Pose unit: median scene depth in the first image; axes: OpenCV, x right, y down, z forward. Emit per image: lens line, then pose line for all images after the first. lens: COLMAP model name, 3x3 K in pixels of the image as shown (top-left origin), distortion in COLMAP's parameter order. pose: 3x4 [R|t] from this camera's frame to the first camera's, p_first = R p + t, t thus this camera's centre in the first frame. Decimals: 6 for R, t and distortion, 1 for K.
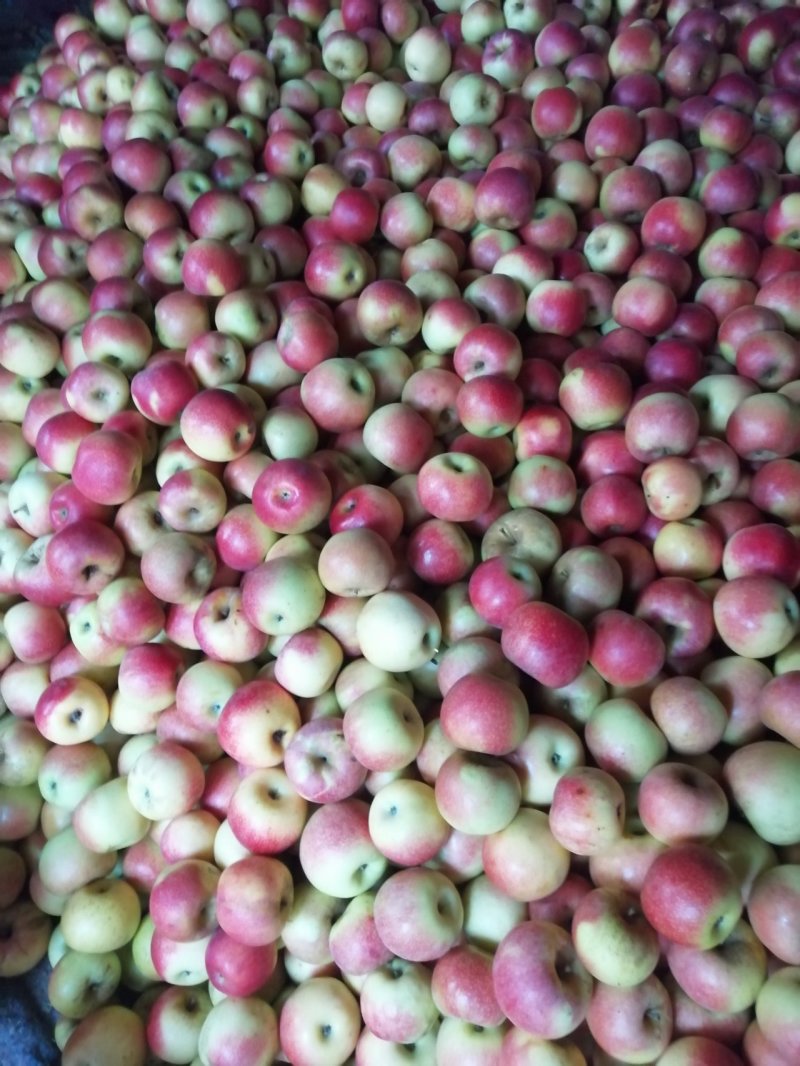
lens RADIAL K [[838.4, 0, 400.0], [0, 838.4, 533.0], [0, 0, 1]] dist [-0.027666, 0.051532]
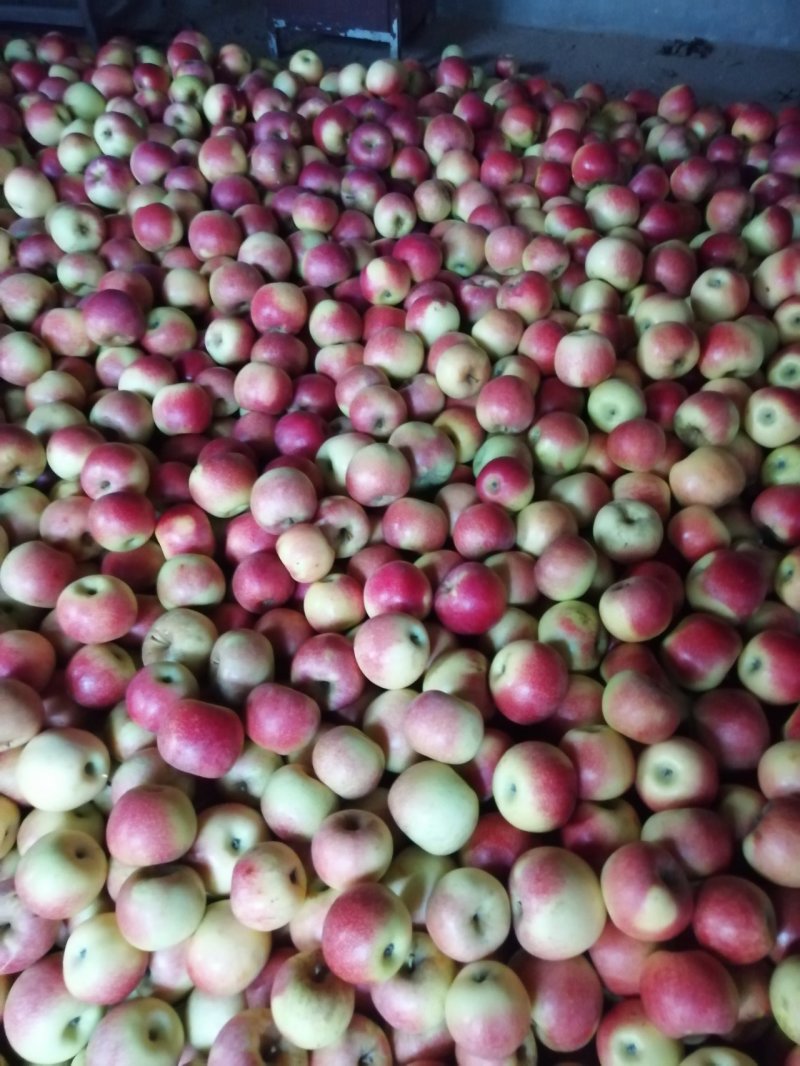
lens RADIAL K [[833.6, 0, 400.0], [0, 833.6, 533.0], [0, 0, 1]] dist [-0.022332, 0.056731]
pose [[0.941695, -0.263711, 0.208966, 0.209476], [0.279115, 0.959084, -0.047474, 0.006326], [-0.187896, 0.103031, 0.976770, -0.061417]]
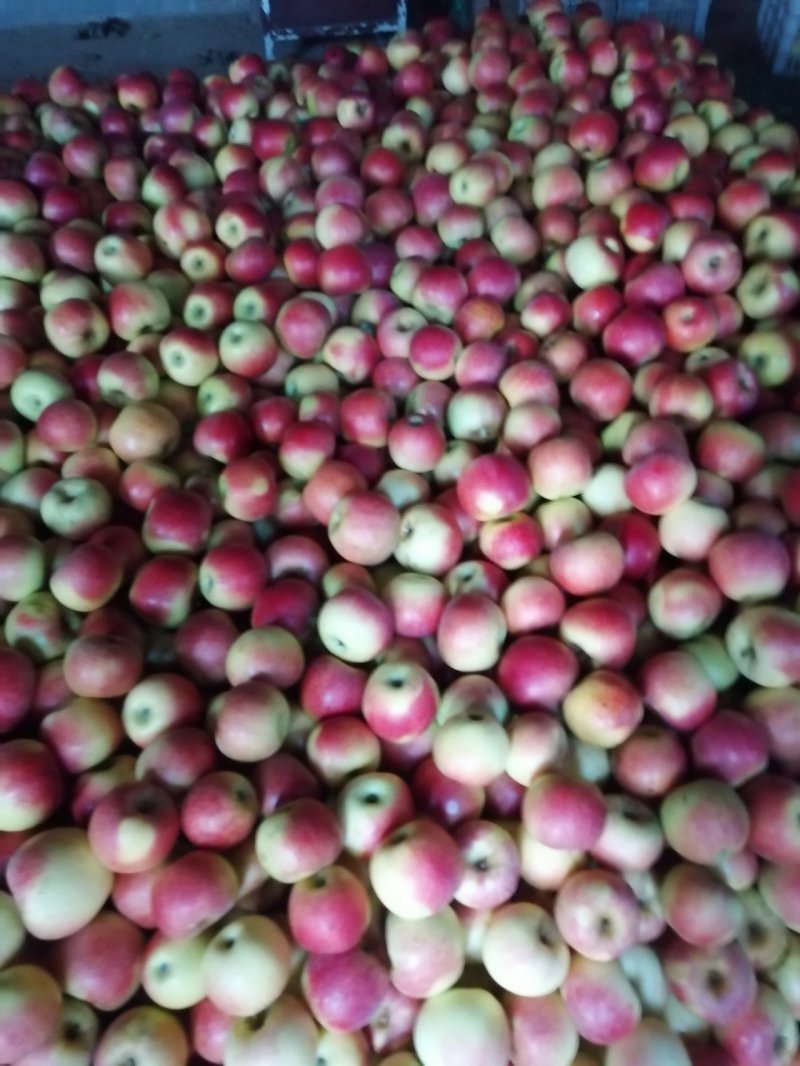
lens RADIAL K [[833.6, 0, 400.0], [0, 833.6, 533.0], [0, 0, 1]] dist [-0.022332, 0.056731]
pose [[0.644449, -0.590388, 0.485929, 0.418885], [0.618054, 0.776362, 0.123579, 0.172519], [-0.450216, 0.220689, 0.865218, -0.183659]]
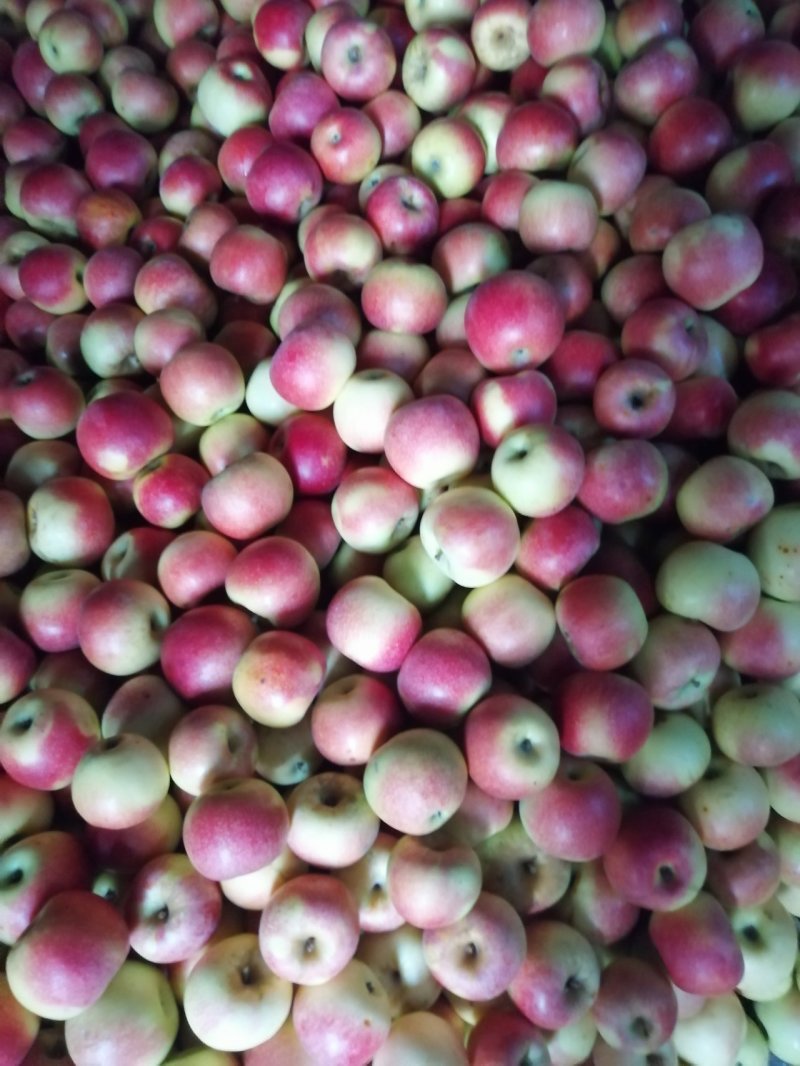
lens RADIAL K [[833.6, 0, 400.0], [0, 833.6, 533.0], [0, 0, 1]] dist [-0.022332, 0.056731]
pose [[0.427814, -0.821514, 0.376949, 0.751167], [0.820450, 0.527939, 0.219416, 0.419883], [-0.379259, 0.215398, 0.899870, -0.184261]]
